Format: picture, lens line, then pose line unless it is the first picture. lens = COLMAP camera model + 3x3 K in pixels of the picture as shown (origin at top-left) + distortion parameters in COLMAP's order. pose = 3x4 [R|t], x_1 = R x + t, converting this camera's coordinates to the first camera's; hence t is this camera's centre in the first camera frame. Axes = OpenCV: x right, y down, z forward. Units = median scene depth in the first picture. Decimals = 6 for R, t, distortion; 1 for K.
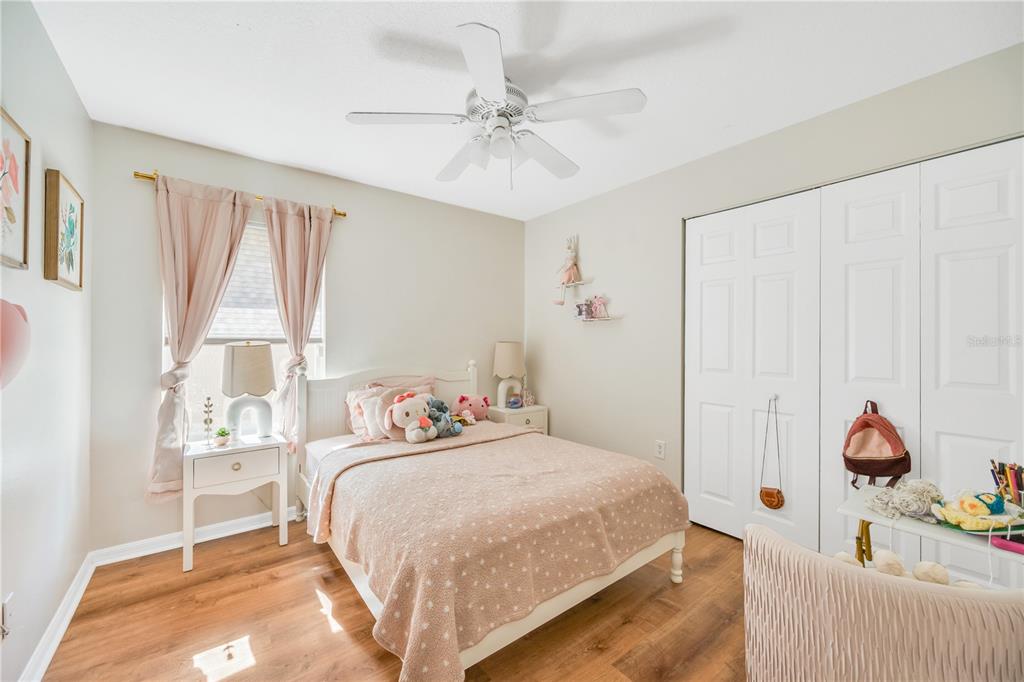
lens RADIAL K [[400.1, 0, 512.0], [0, 400.1, 341.0], [0, 0, 1]] dist [-0.003561, -0.000442]
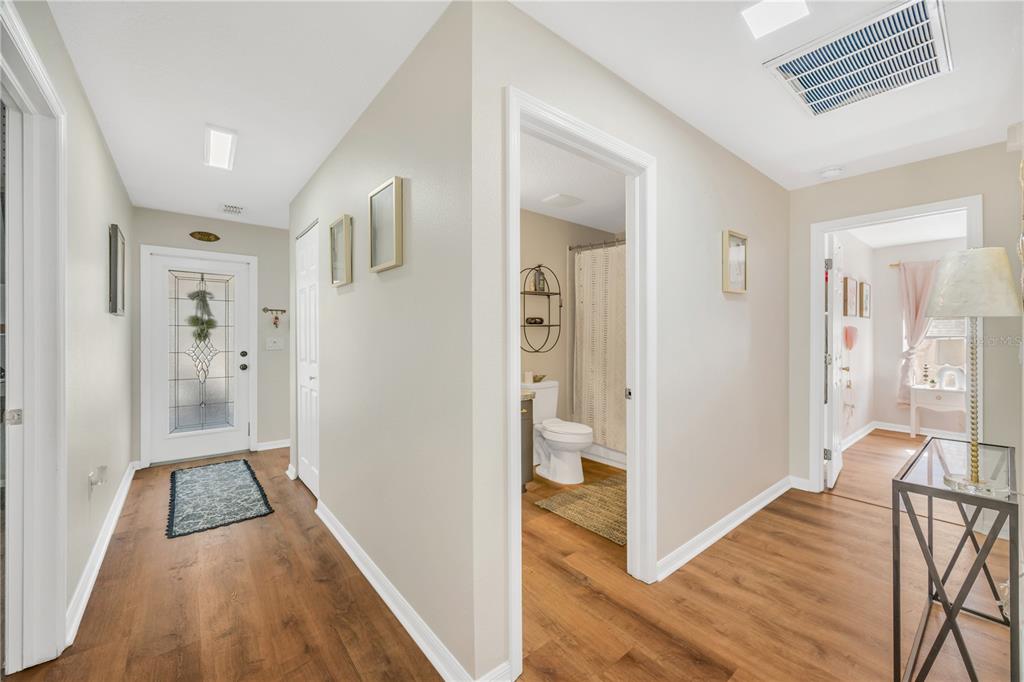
lens RADIAL K [[400.1, 0, 512.0], [0, 400.1, 341.0], [0, 0, 1]] dist [-0.003561, -0.000442]
pose [[0.031514, -0.001247, -0.999503, 1.279681], [0.005023, 0.999987, -0.001089, 0.012379], [0.999491, -0.004986, 0.031520, -1.254082]]
